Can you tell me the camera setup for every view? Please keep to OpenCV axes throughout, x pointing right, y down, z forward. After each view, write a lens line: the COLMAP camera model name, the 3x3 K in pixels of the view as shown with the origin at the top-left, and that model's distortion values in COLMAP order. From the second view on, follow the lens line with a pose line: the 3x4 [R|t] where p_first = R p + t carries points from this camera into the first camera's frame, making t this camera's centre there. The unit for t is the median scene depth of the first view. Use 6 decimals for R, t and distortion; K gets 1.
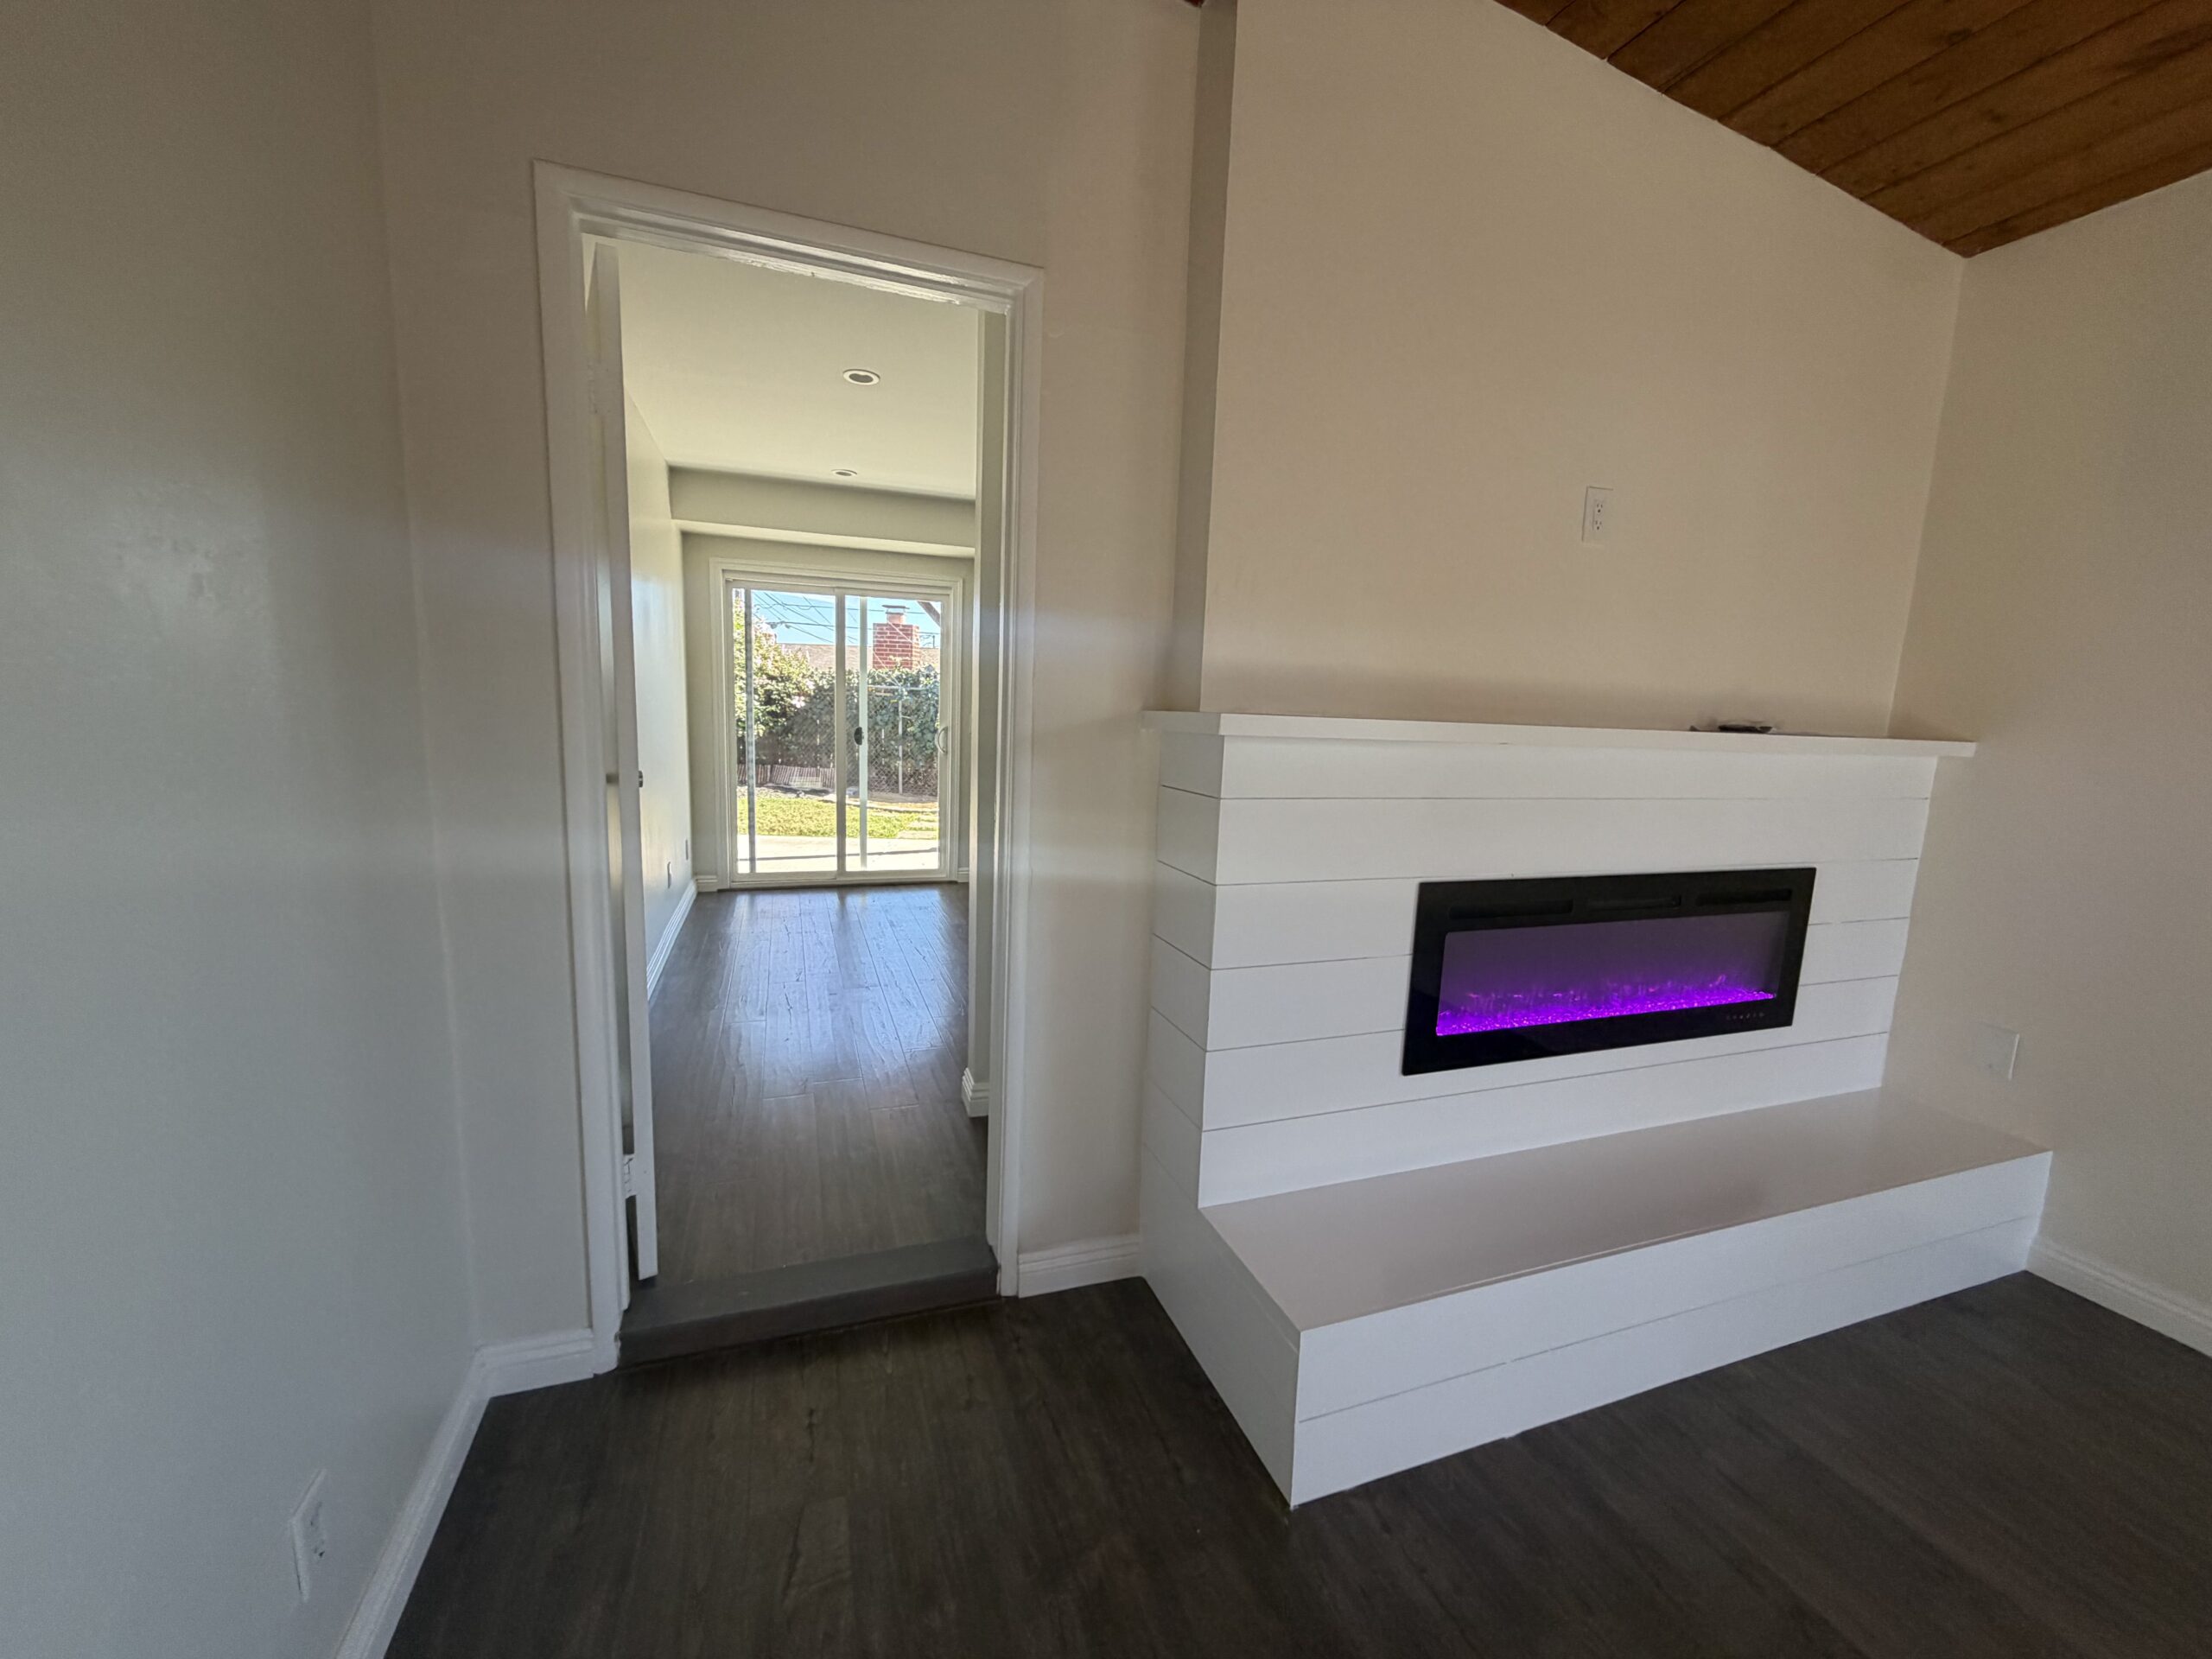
lens RADIAL K [[881.1, 0, 1097.2], [0, 881.1, 832.7], [0, 0, 1]] dist [0.001020, -0.000116]
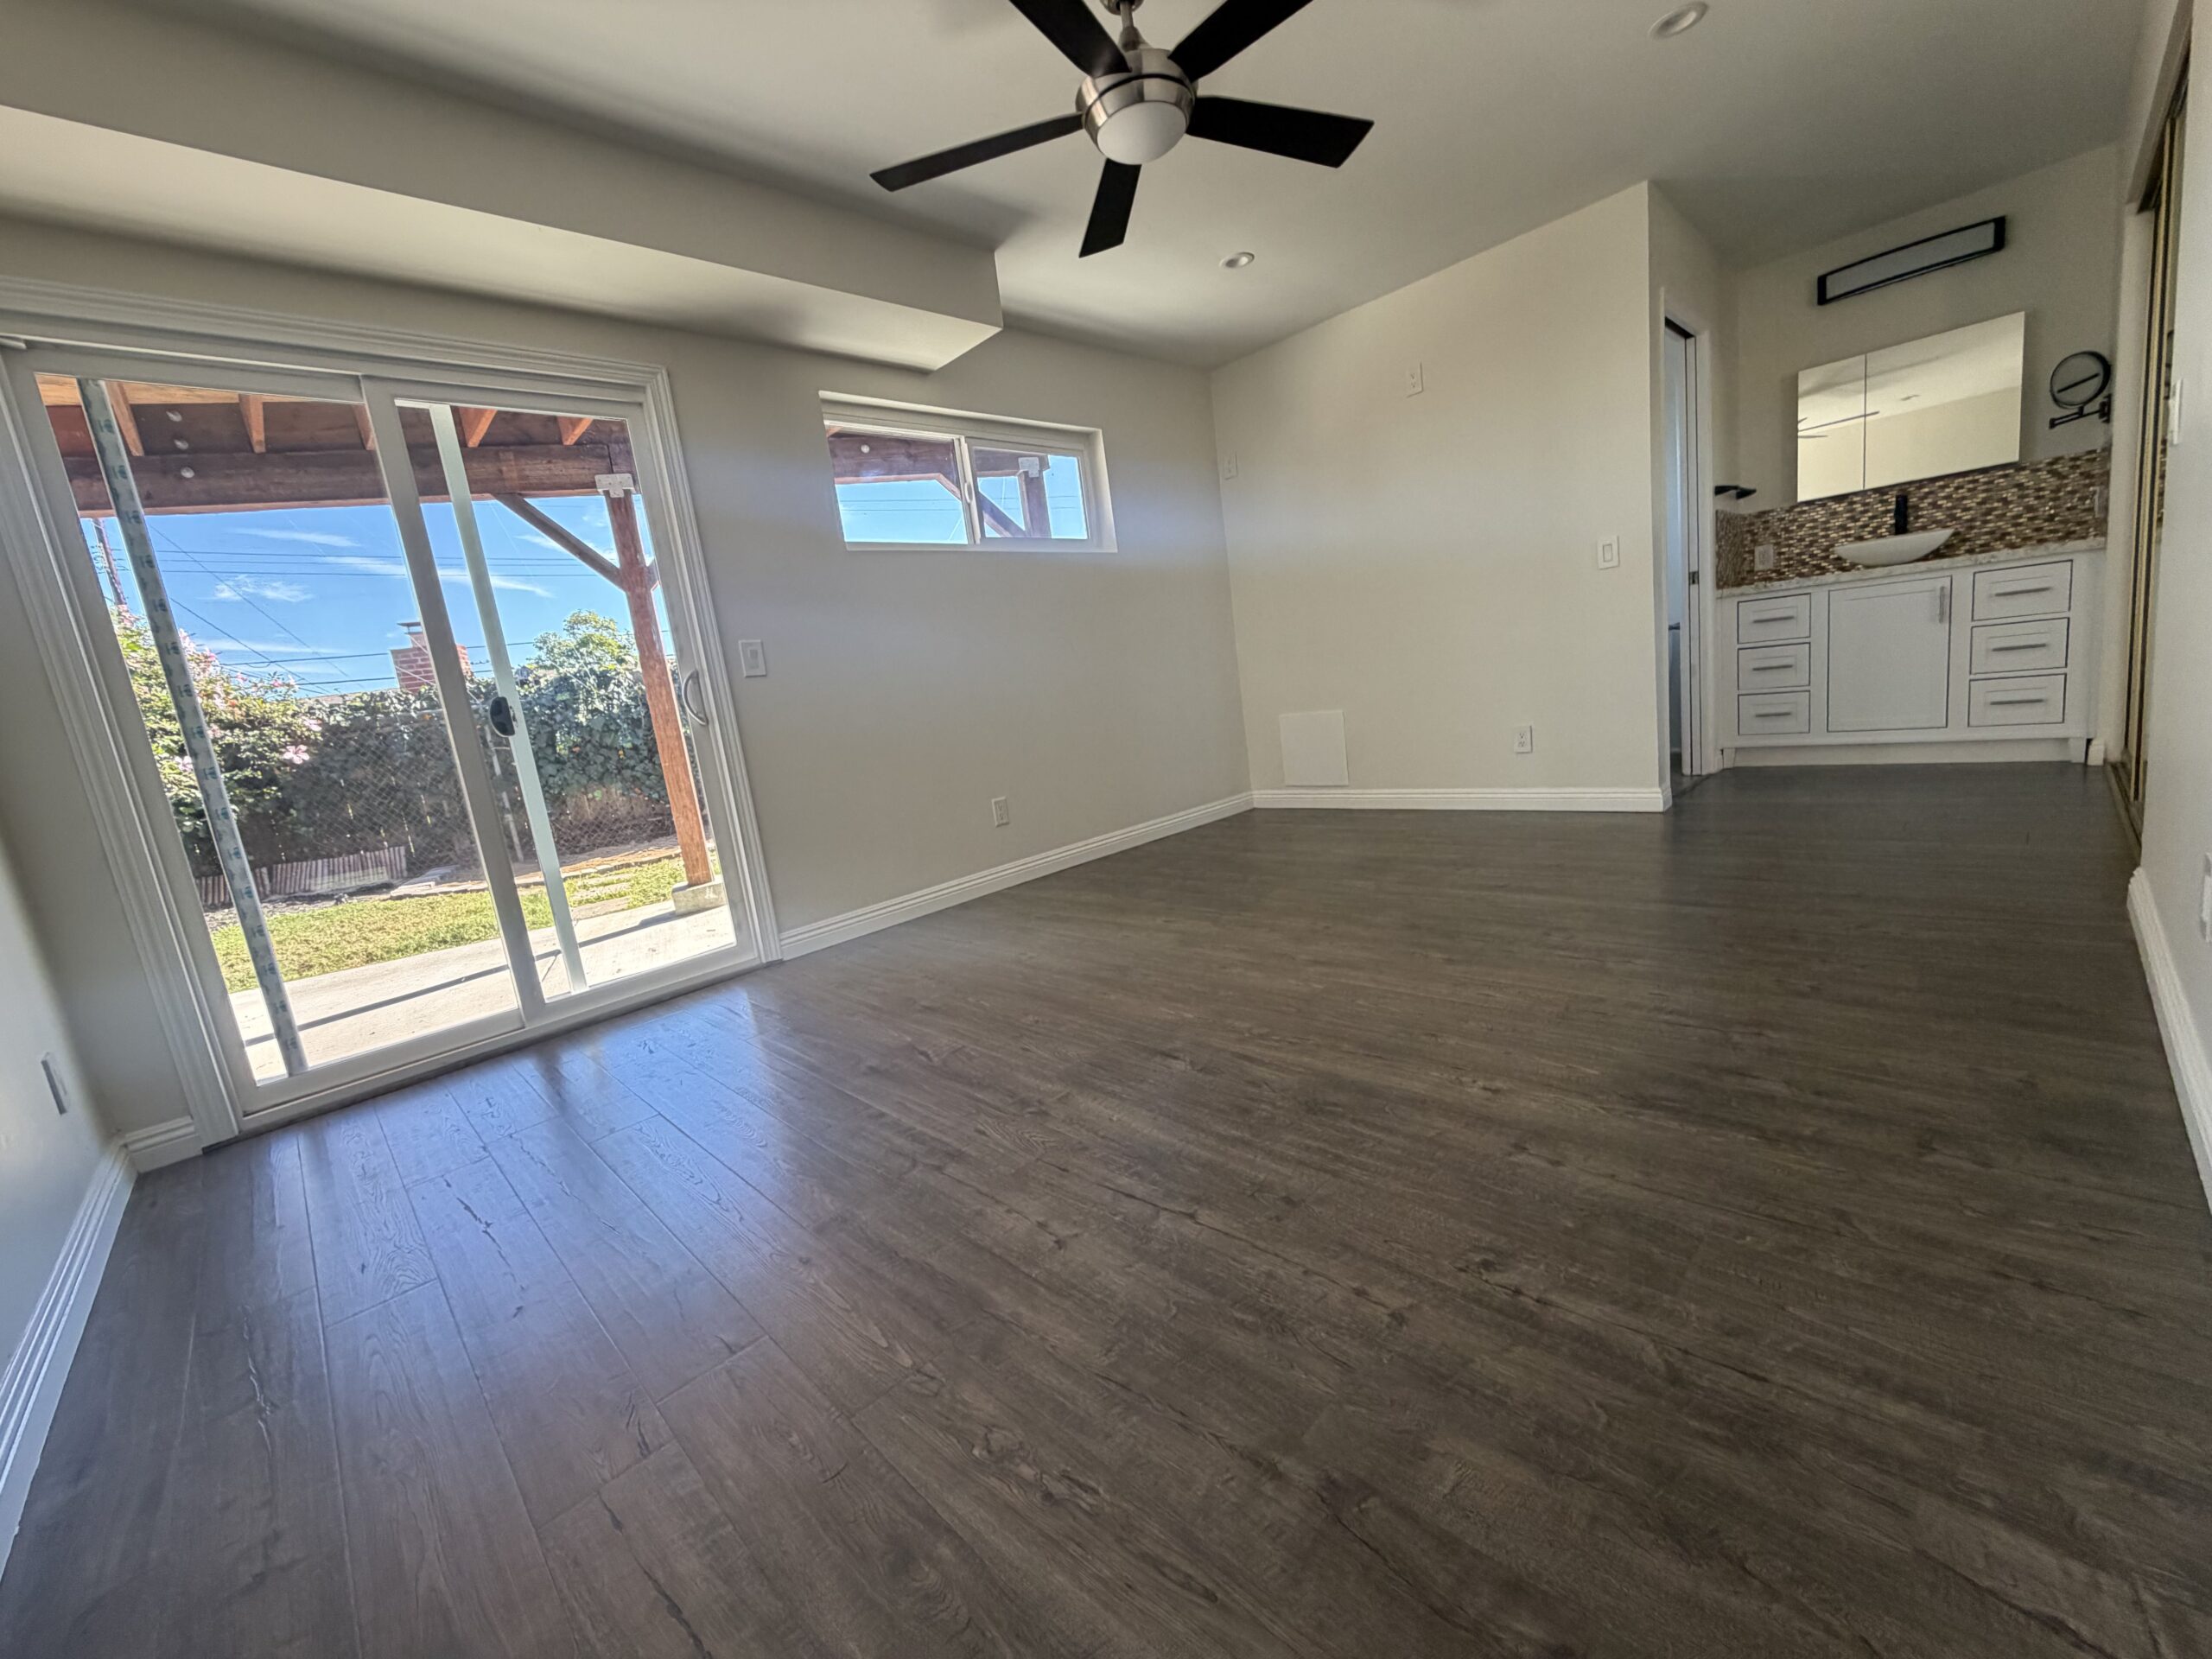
lens RADIAL K [[881.1, 0, 1097.2], [0, 881.1, 832.7], [0, 0, 1]] dist [0.001020, -0.000116]
pose [[0.894533, -0.225428, 0.385995, -0.117299], [0.223326, 0.973412, 0.050938, -0.002631], [-0.387215, 0.040637, 0.921093, 0.289201]]
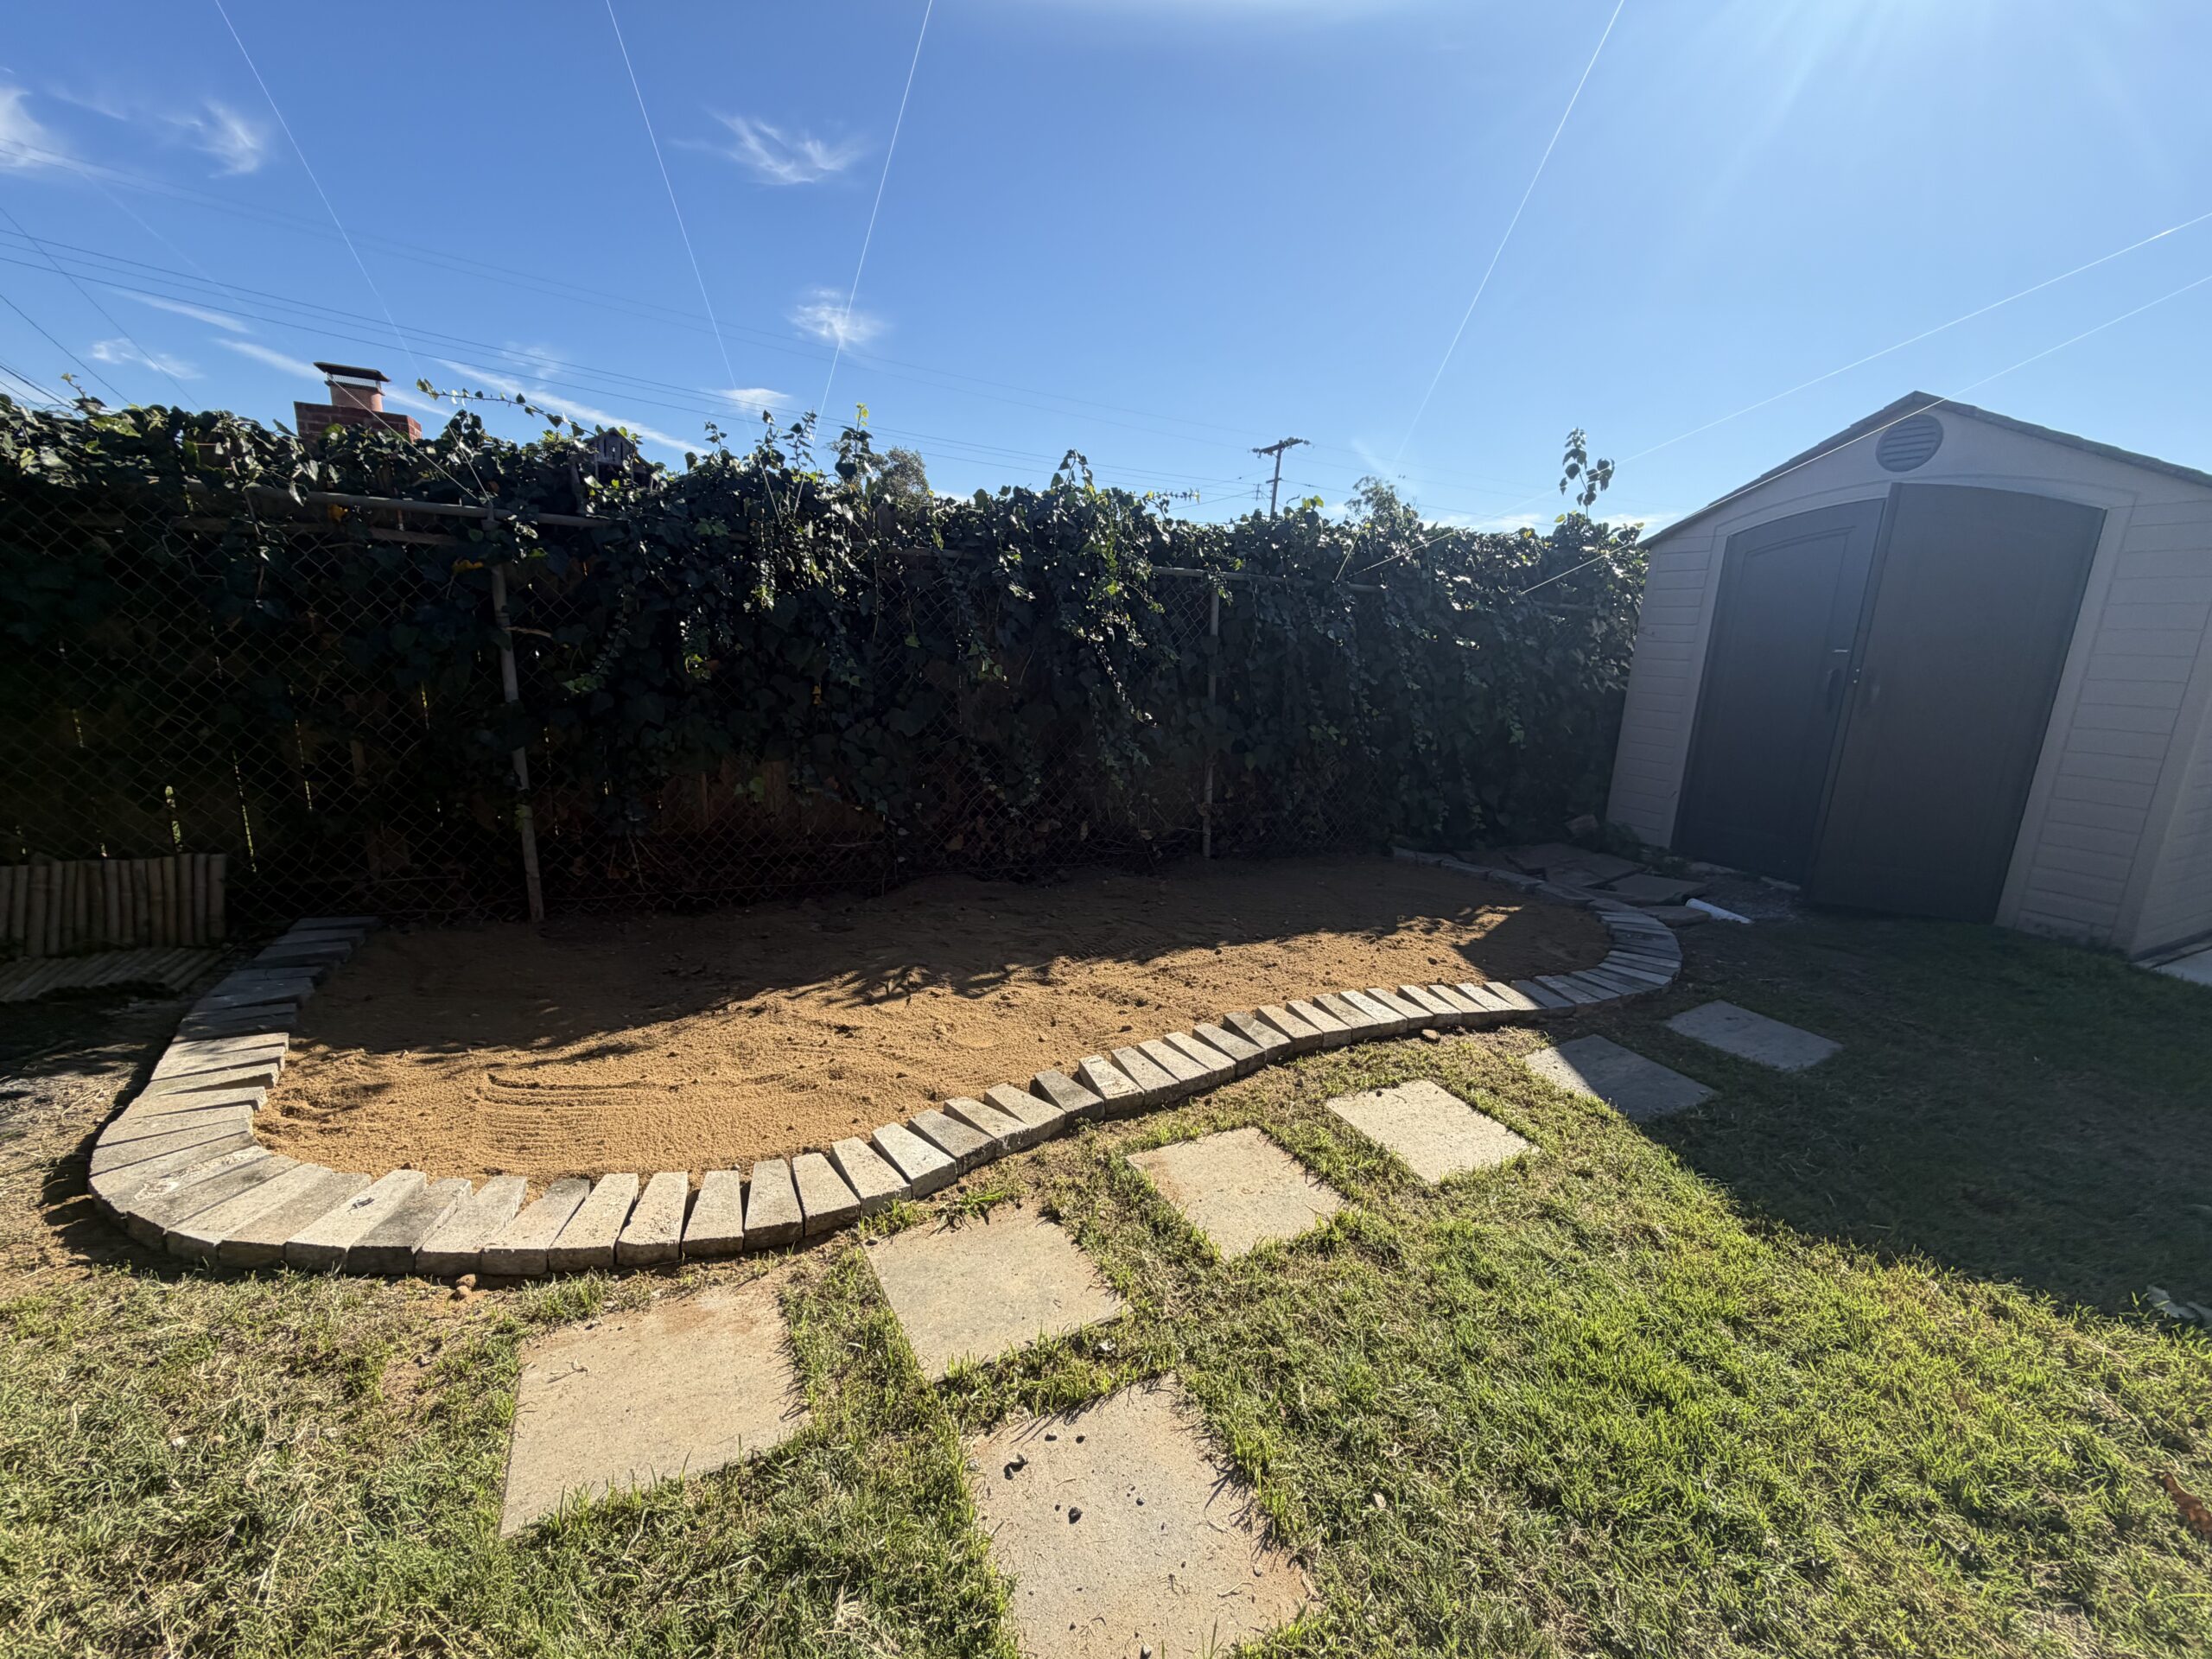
lens RADIAL K [[881.1, 0, 1097.2], [0, 881.1, 832.7], [0, 0, 1]] dist [0.001020, -0.000116]
pose [[0.892513, -0.096951, 0.440478, -0.257708], [0.048780, 0.991644, 0.119425, -0.130797], [-0.448376, -0.085102, 0.889785, 0.946364]]
